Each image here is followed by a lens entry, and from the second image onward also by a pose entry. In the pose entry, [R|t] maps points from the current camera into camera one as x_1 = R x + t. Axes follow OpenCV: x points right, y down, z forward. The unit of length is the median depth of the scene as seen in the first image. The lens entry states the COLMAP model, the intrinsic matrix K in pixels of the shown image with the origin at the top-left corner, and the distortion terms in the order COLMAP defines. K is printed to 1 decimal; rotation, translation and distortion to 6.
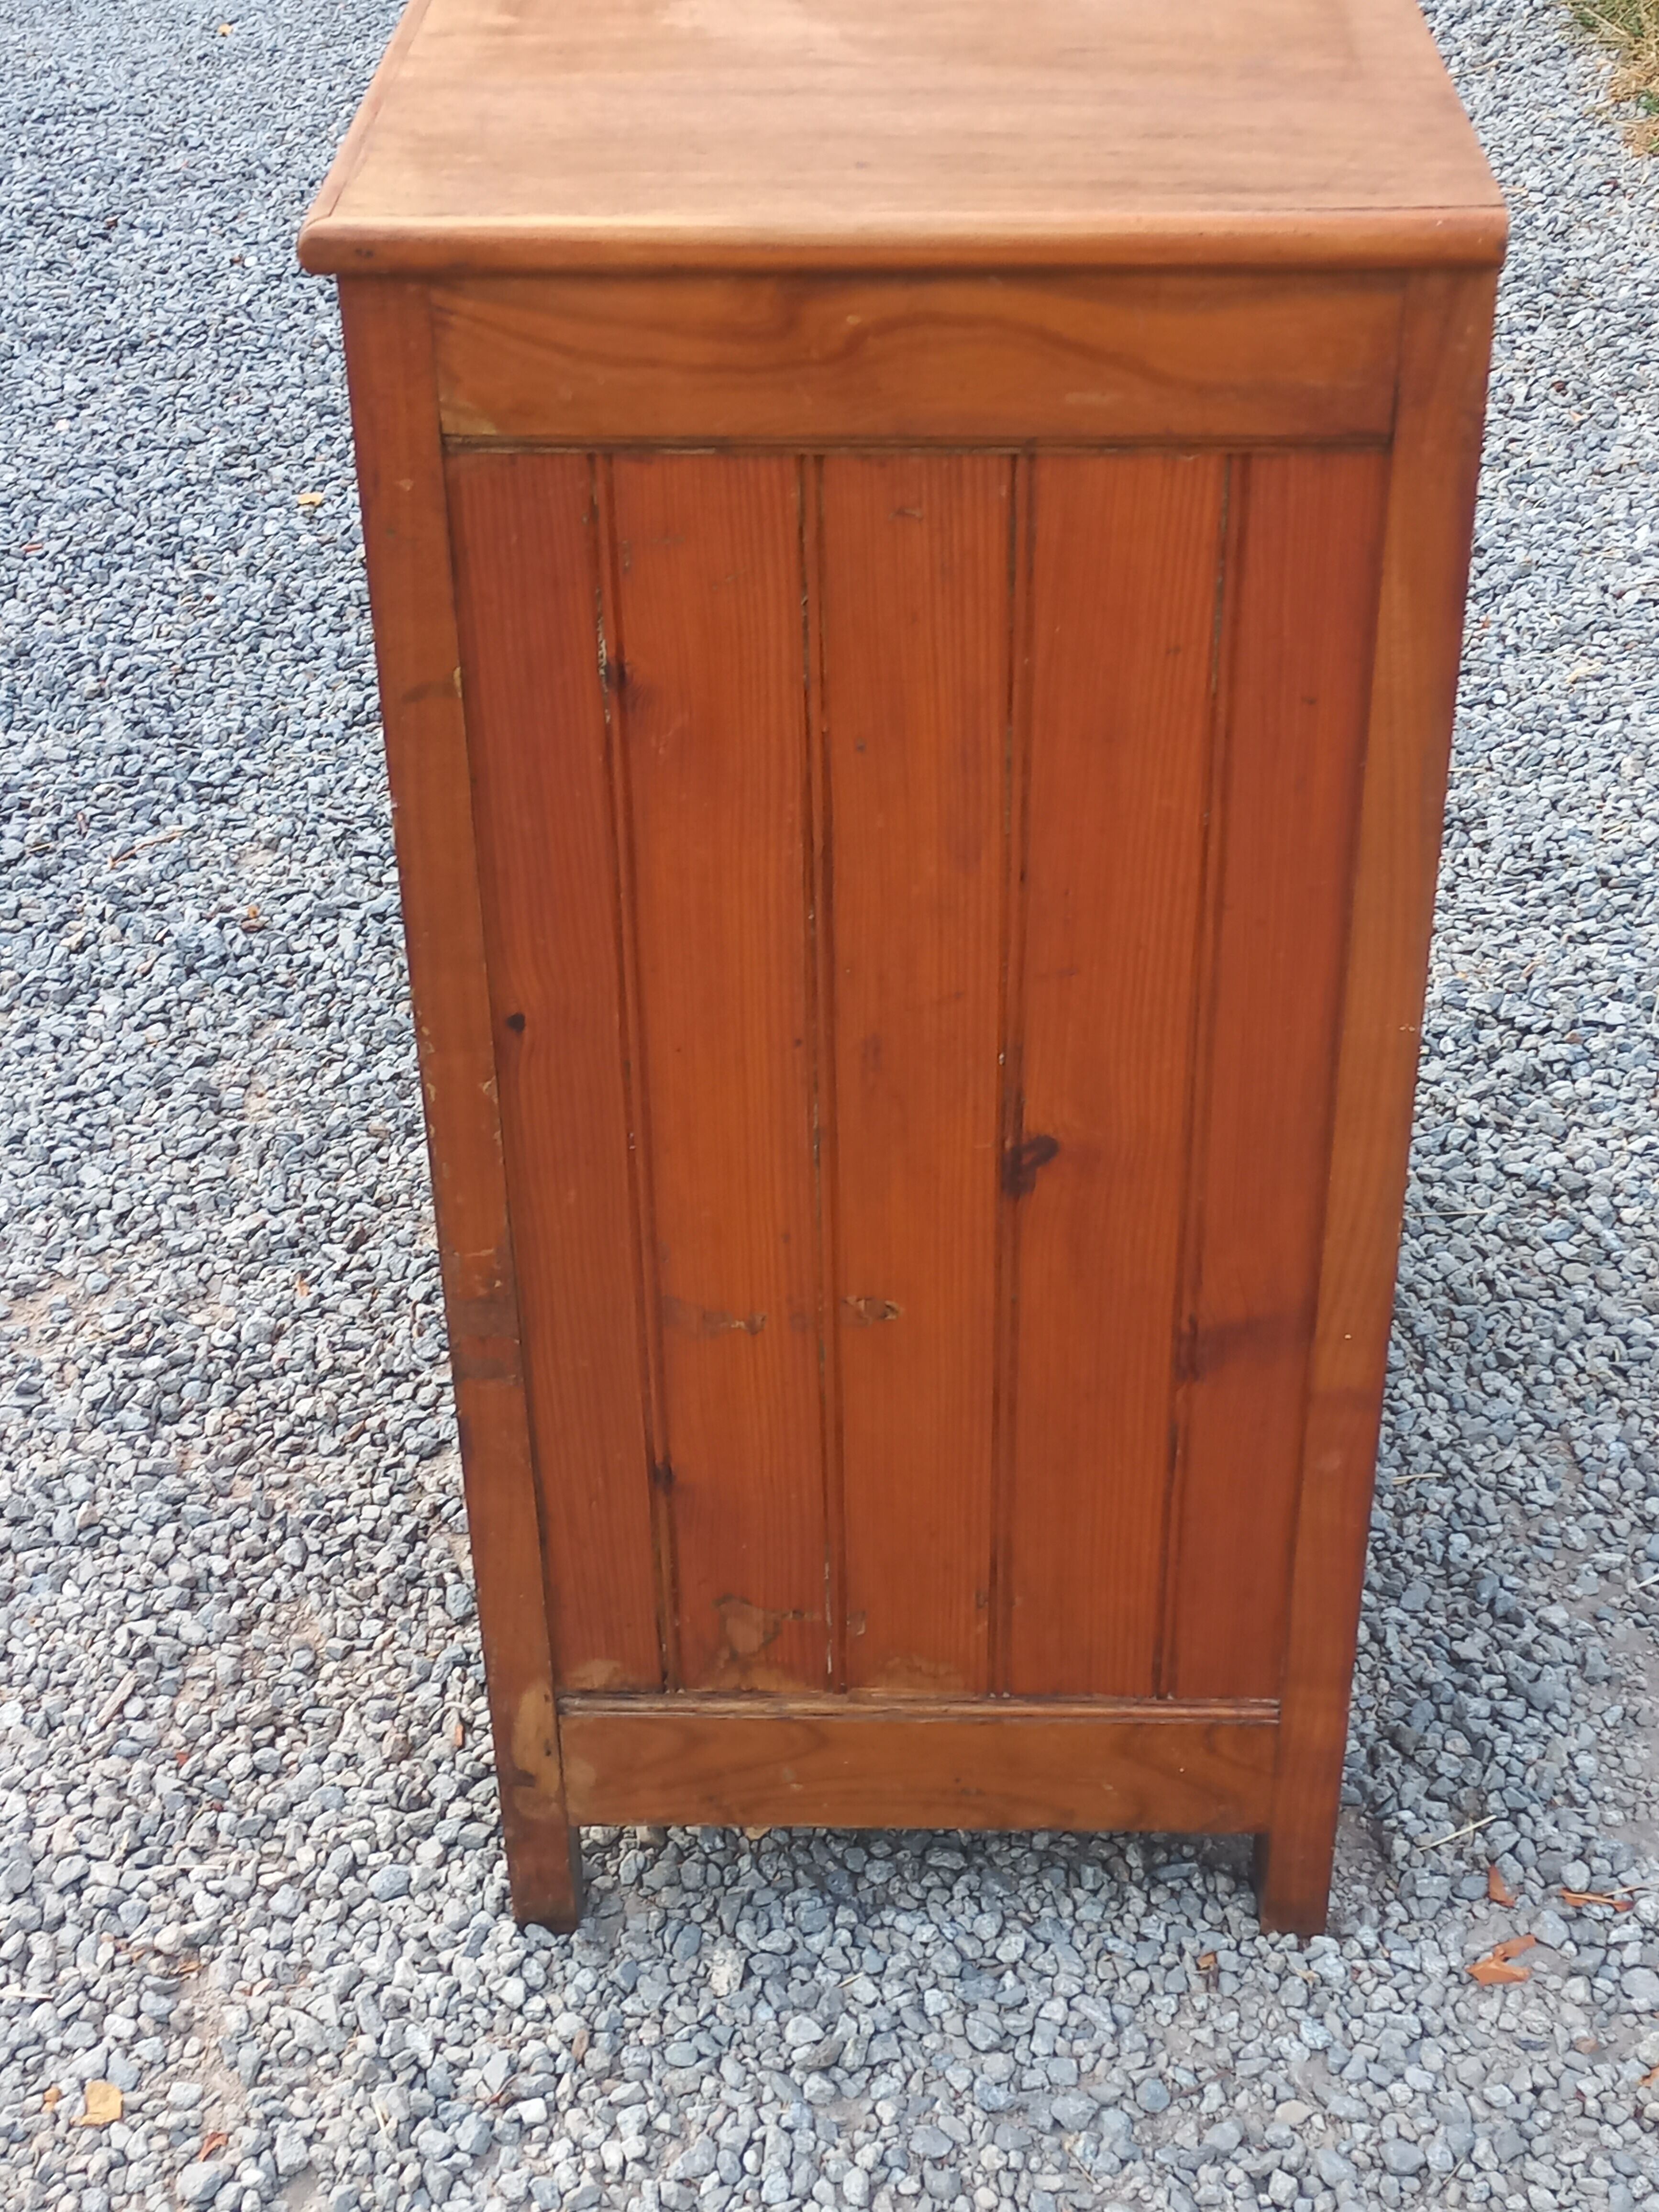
lens RADIAL K [[3163.1, 0, 828.1], [0, 3163.1, 1104.2], [0, 0, 1]] dist [0.076907, 0.000000]
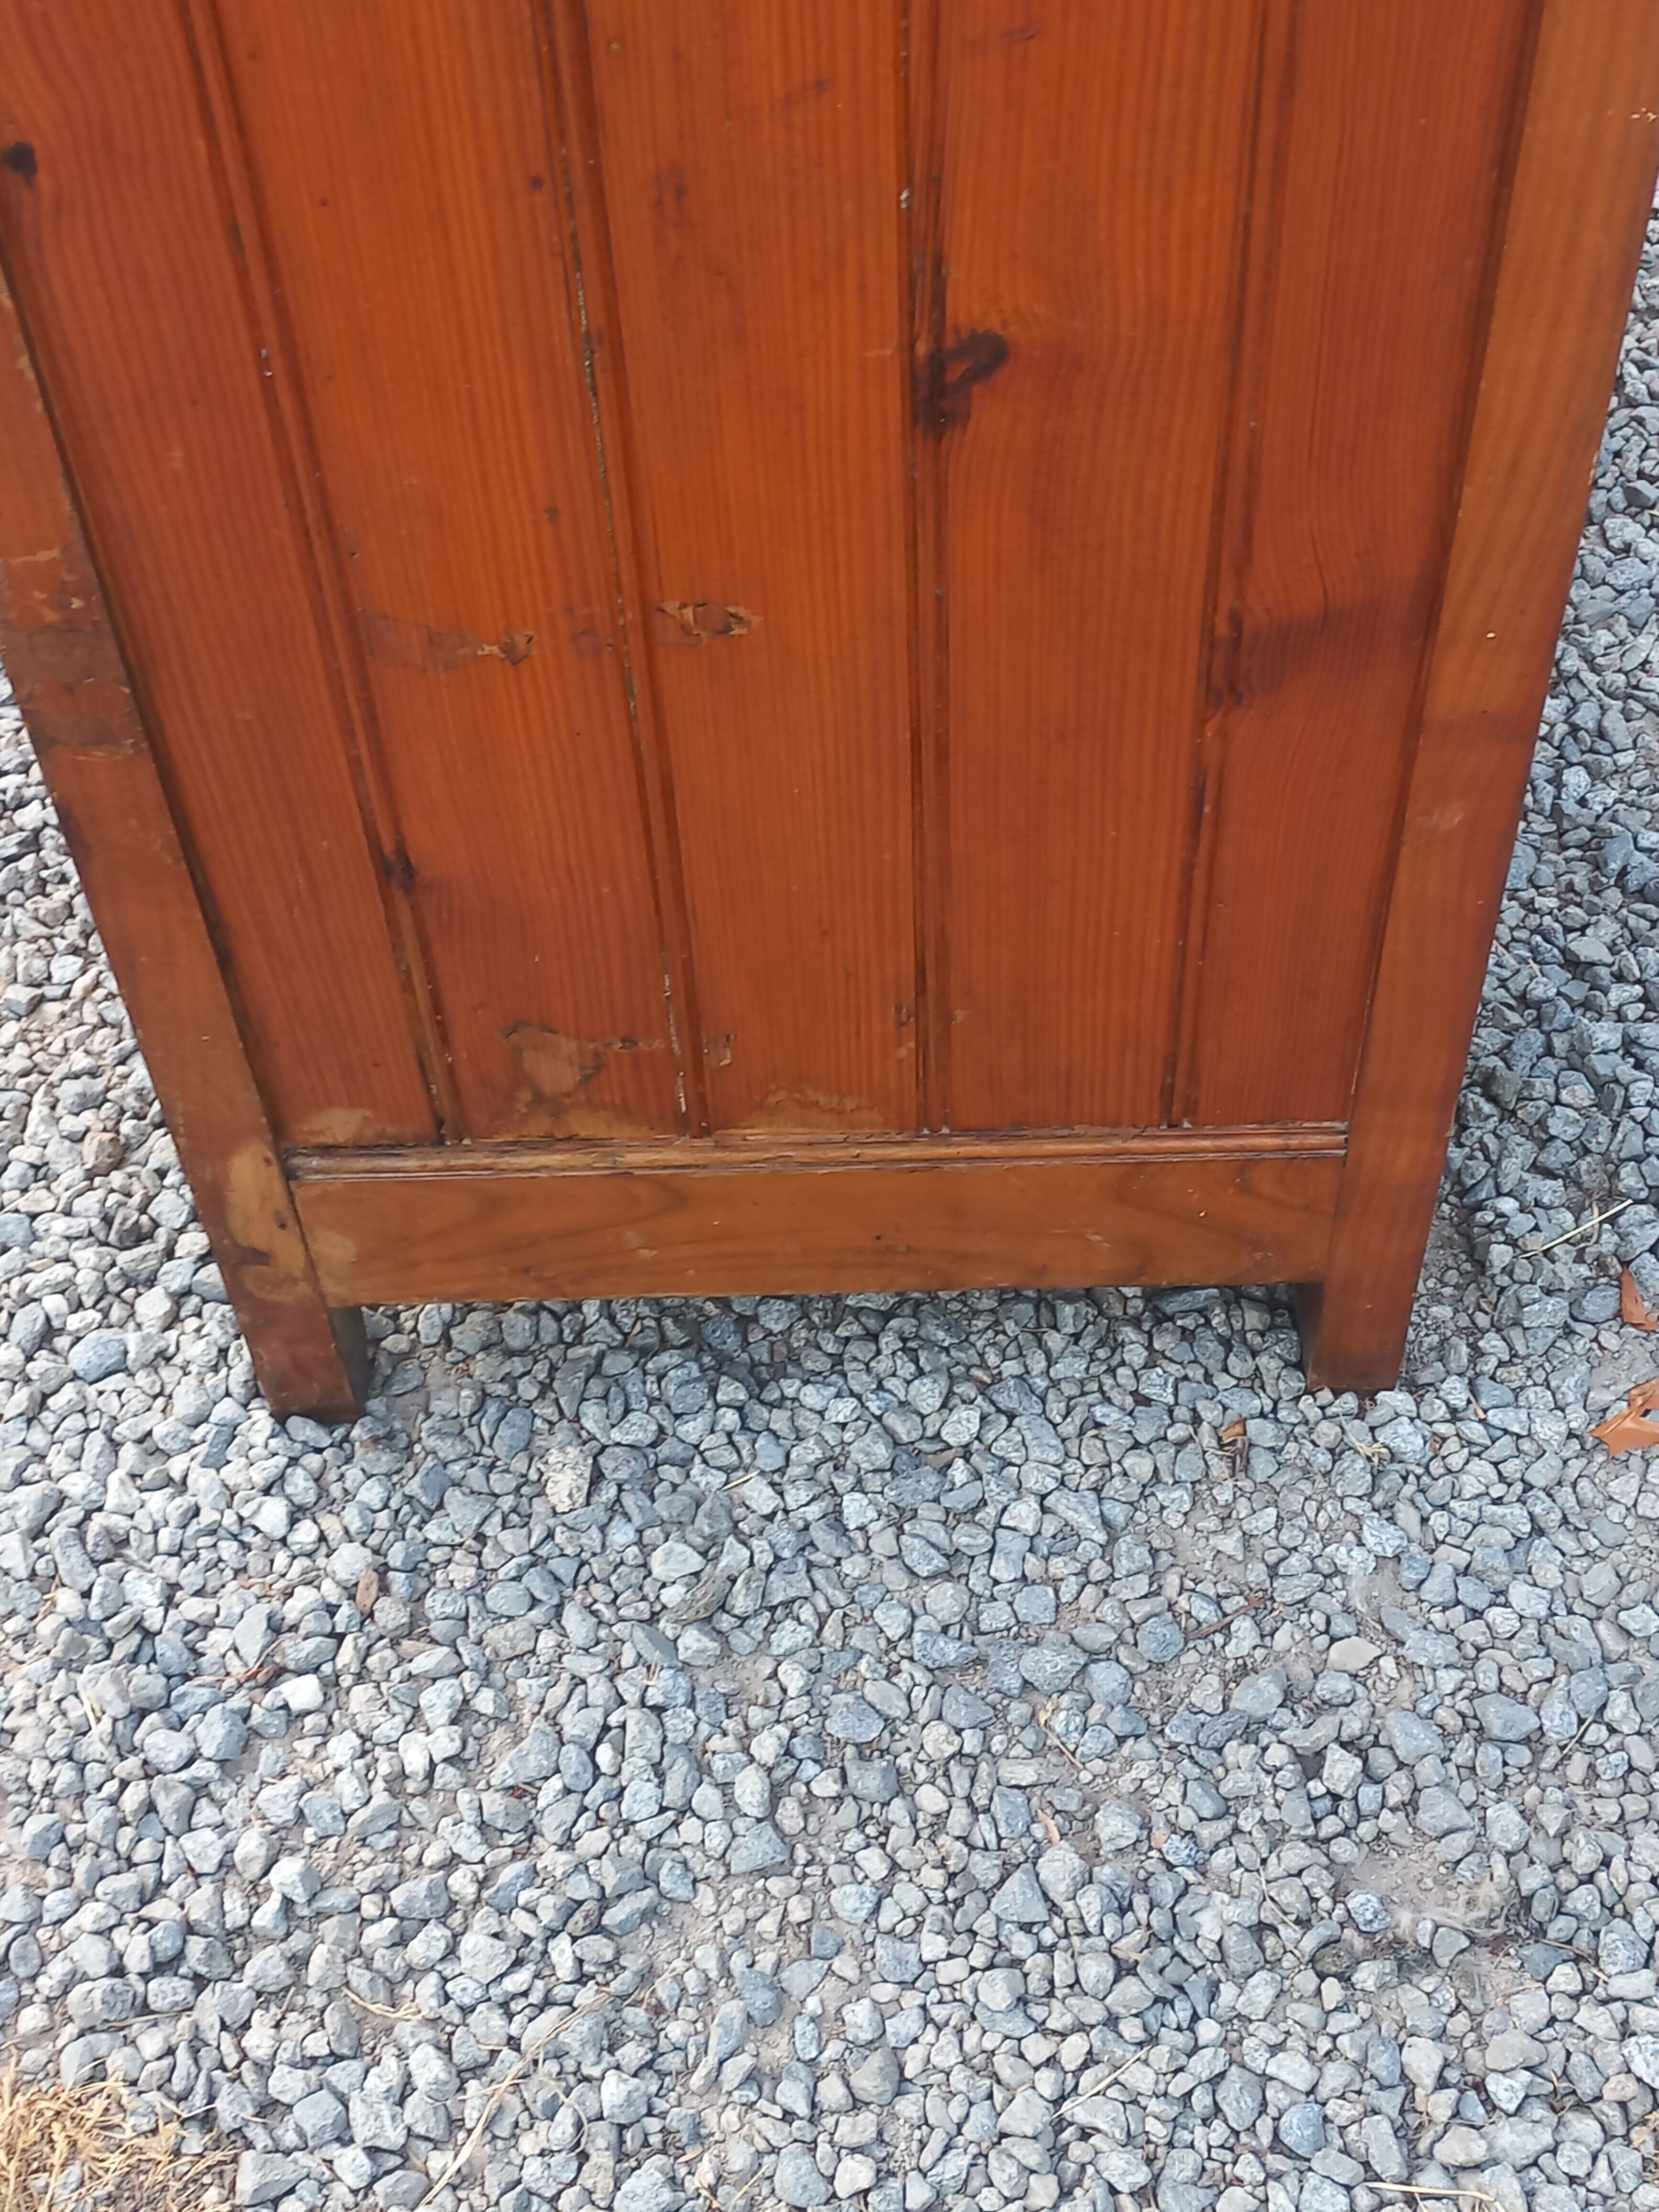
lens RADIAL K [[3163.1, 0, 834.0], [0, 3163.1, 1108.3], [0, 0, 1]] dist [0.076907, 0.000000]
pose [[0.999178, -0.039893, 0.007133, 0.027706], [0.035363, 0.944246, 0.327335, -0.040736], [-0.019794, -0.326814, 0.944881, 0.362664]]
